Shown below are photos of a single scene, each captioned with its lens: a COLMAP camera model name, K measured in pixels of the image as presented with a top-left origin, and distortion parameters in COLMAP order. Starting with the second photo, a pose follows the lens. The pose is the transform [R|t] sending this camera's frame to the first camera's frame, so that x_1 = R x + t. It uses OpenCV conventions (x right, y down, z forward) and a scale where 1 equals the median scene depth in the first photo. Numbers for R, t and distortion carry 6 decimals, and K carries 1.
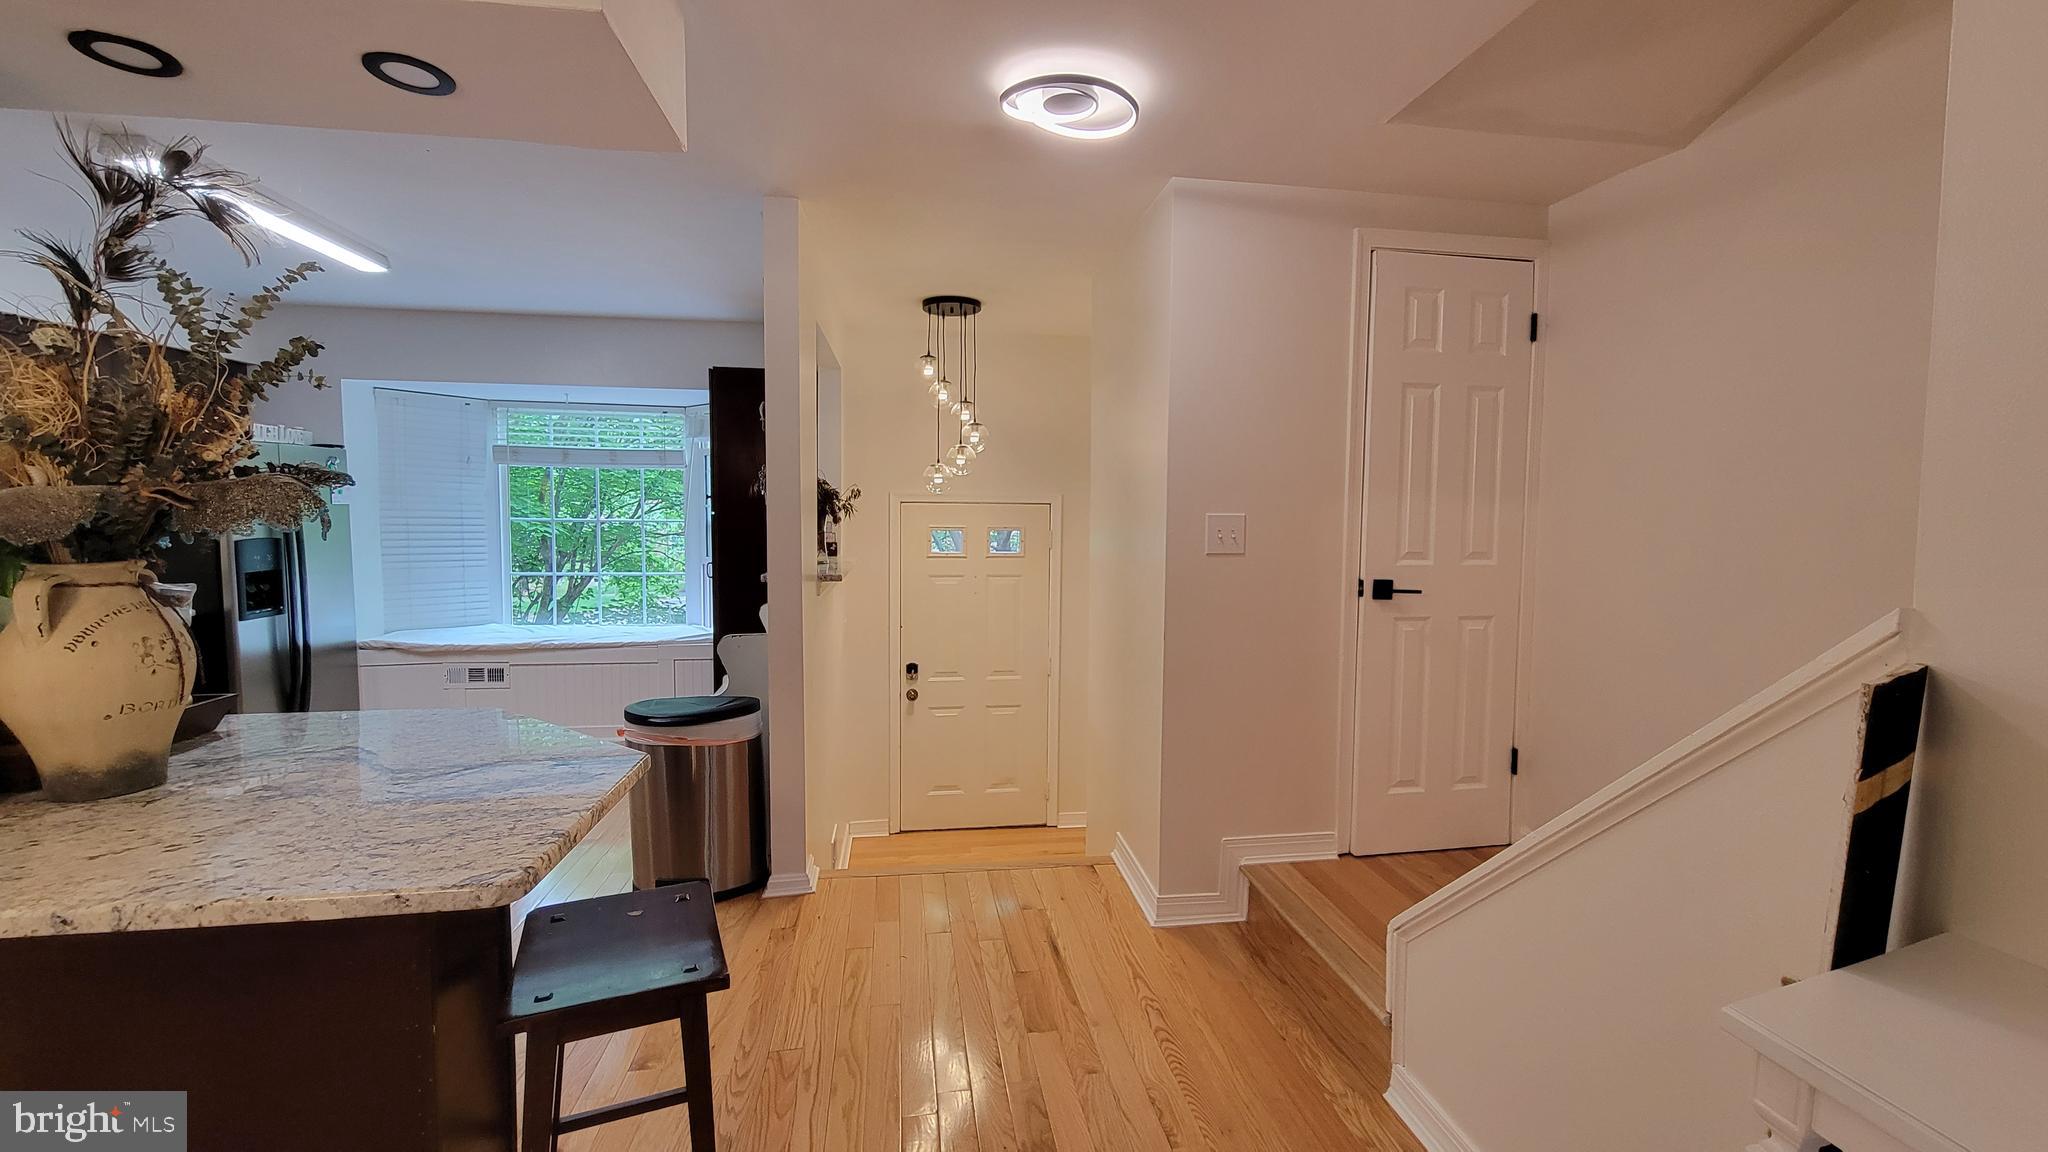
lens RADIAL K [[833.2, 0, 1028.9], [0, 833.2, 564.3], [0, 0, 1]] dist [0.008932, -0.004250]
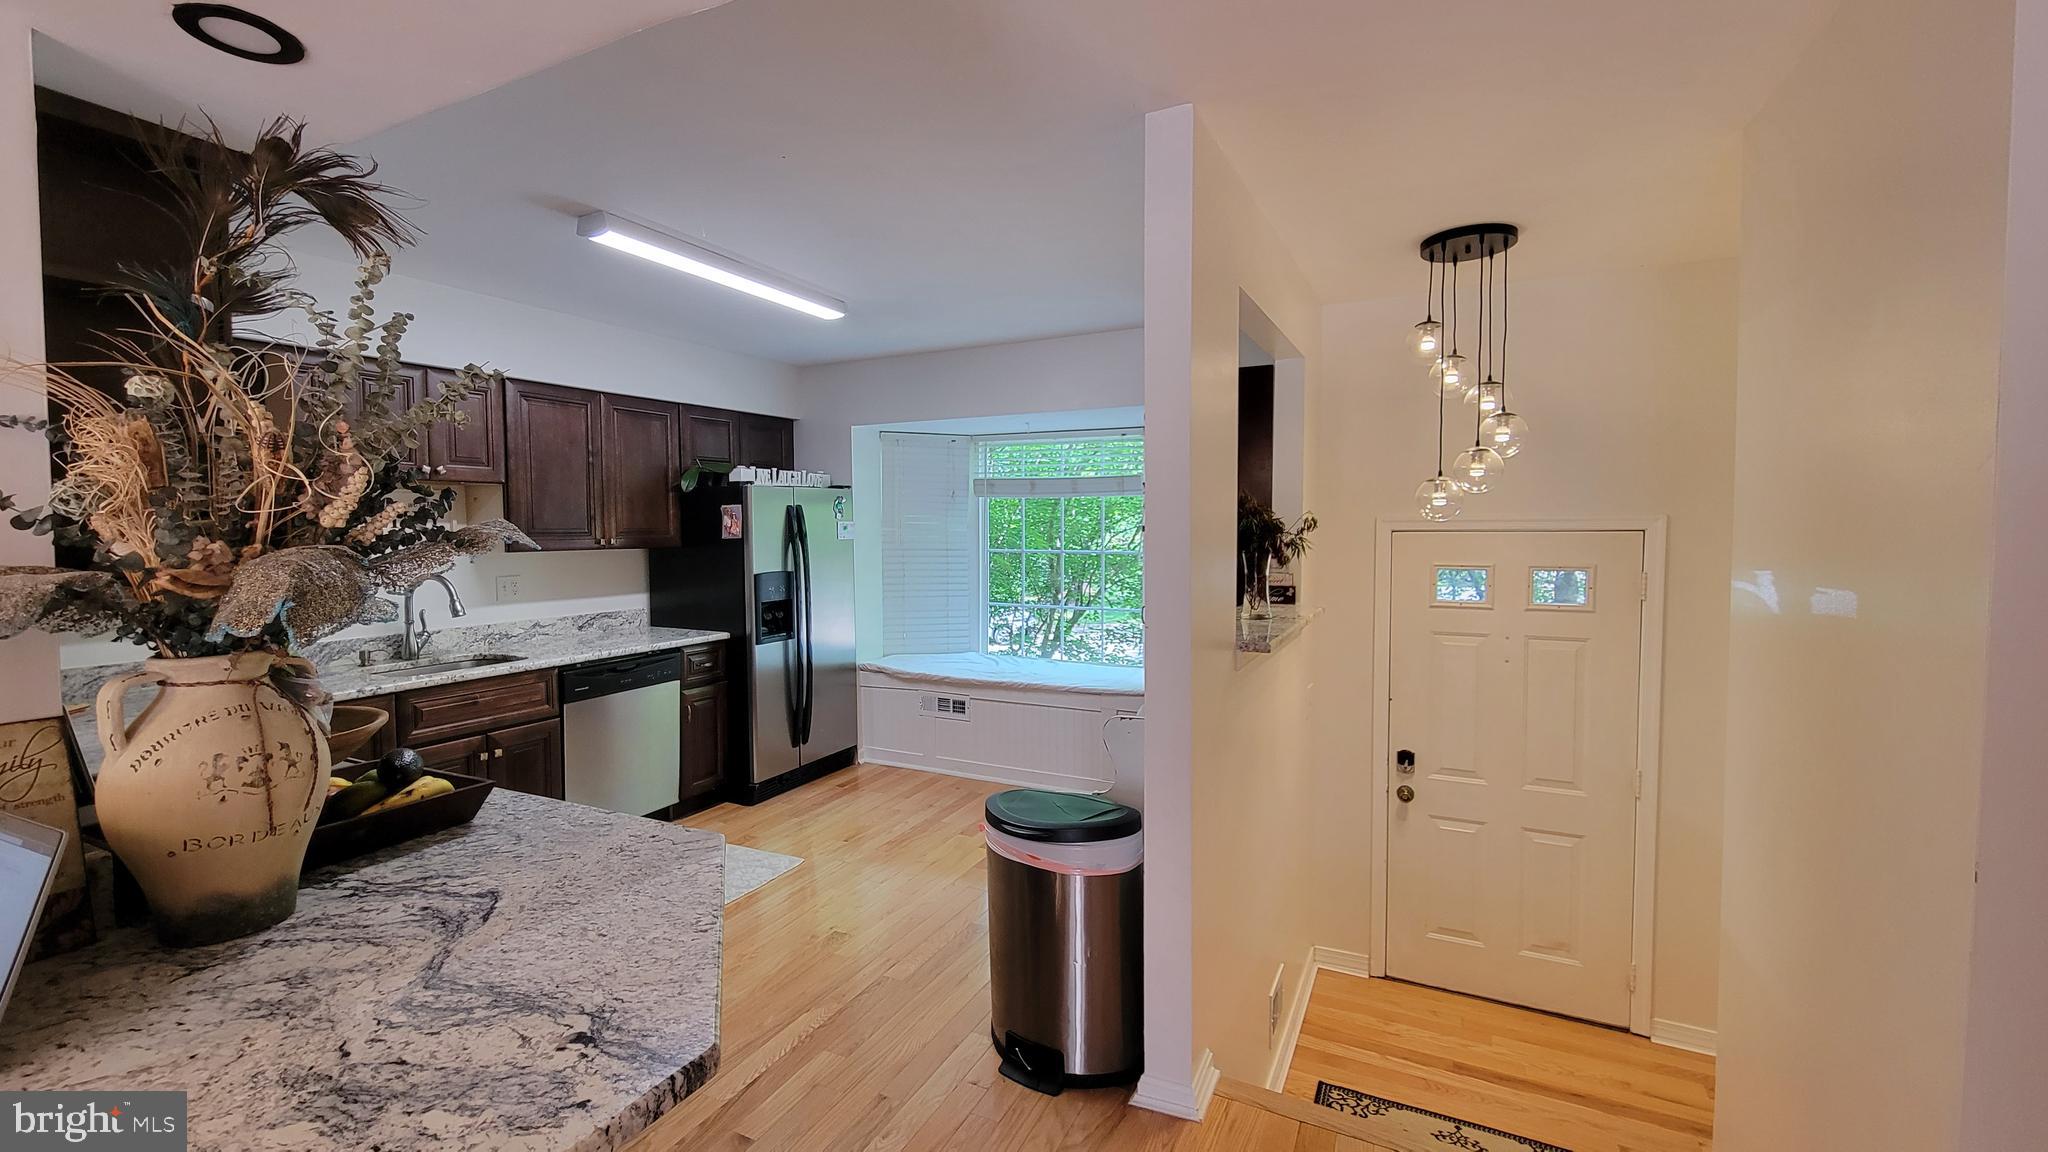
lens RADIAL K [[833.2, 0, 1028.9], [0, 833.2, 564.3], [0, 0, 1]] dist [0.008932, -0.004250]
pose [[0.819136, 0.013718, -0.573435, 0.008227], [-0.025621, 0.999591, -0.012686, -0.033165], [0.573027, 0.025083, 0.819153, 0.254148]]
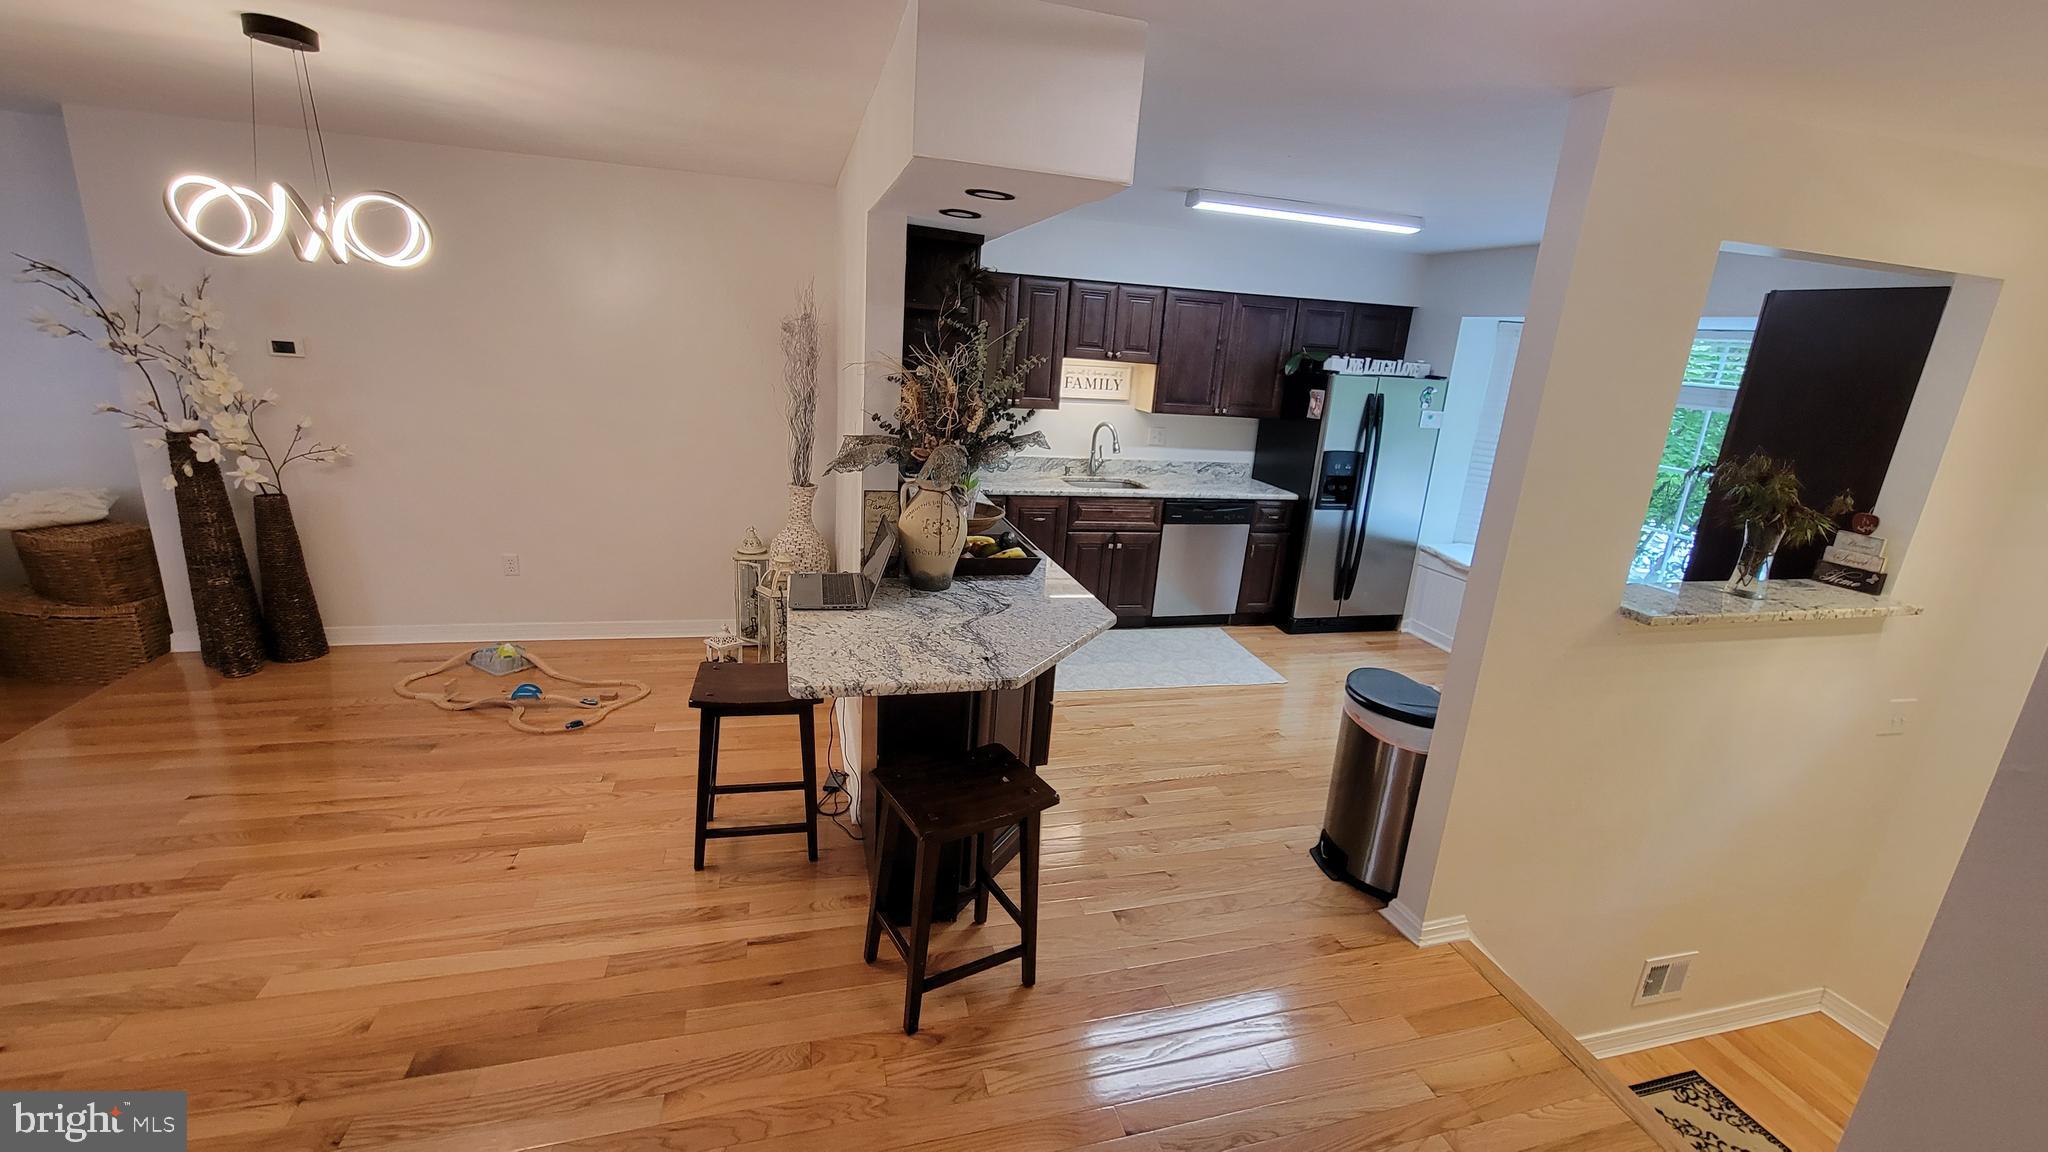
lens RADIAL K [[833.2, 0, 1028.9], [0, 833.2, 564.3], [0, 0, 1]] dist [0.008932, -0.004250]
pose [[0.121836, 0.263480, -0.956940, 0.304378], [-0.133311, 0.959731, 0.247275, -0.110334], [0.983557, 0.097443, 0.152055, 0.305375]]
